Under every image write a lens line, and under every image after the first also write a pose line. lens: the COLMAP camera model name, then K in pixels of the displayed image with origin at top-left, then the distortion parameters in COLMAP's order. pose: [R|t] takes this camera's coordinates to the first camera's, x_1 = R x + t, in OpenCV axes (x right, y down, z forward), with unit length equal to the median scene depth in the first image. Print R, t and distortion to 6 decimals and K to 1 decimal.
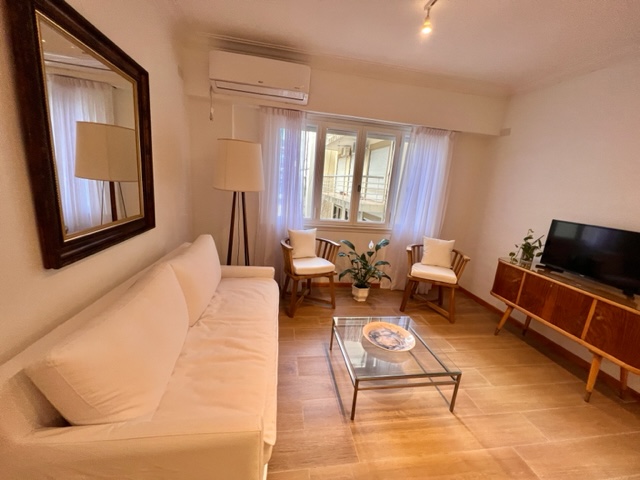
lens RADIAL K [[258.4, 0, 320.2], [0, 258.4, 240.2], [0, 0, 1]] dist [-0.004179, 0.000760]
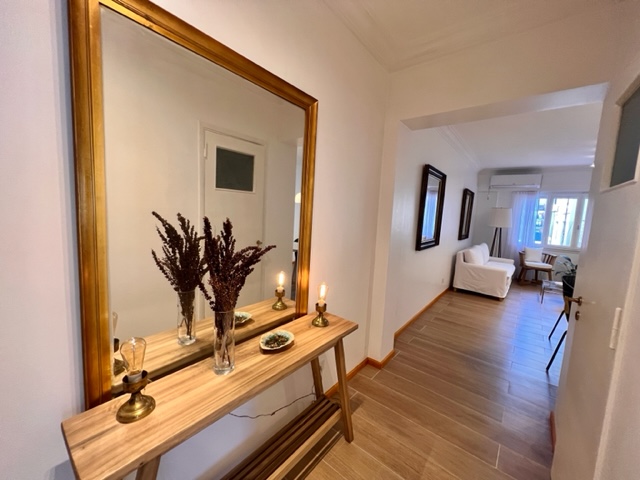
lens RADIAL K [[258.4, 0, 319.0], [0, 258.4, 237.7], [0, 0, 1]] dist [-0.004179, 0.000760]
pose [[0.660846, 0.036054, -0.749655, 0.333441], [-0.171799, 0.979592, -0.104334, 0.384115], [0.730594, 0.197739, 0.653553, -1.541157]]
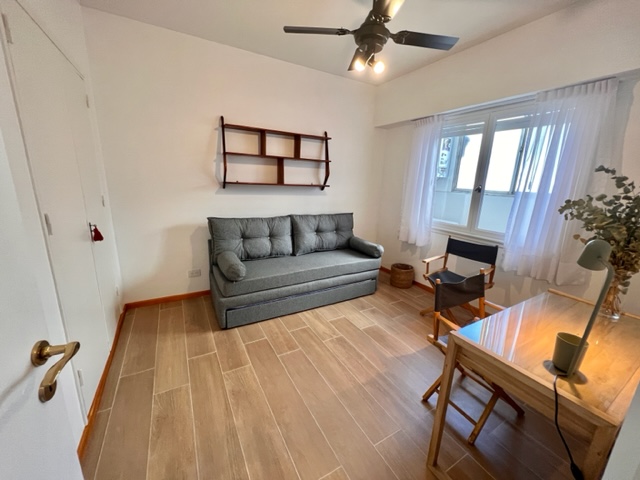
lens RADIAL K [[258.4, 0, 321.4], [0, 258.4, 240.4], [0, 0, 1]] dist [-0.004179, 0.000760]
pose [[0.344043, 0.153396, -0.926339, 0.647703], [-0.223998, 0.971489, 0.077679, -0.052617], [0.911844, 0.180773, 0.368594, 0.339692]]
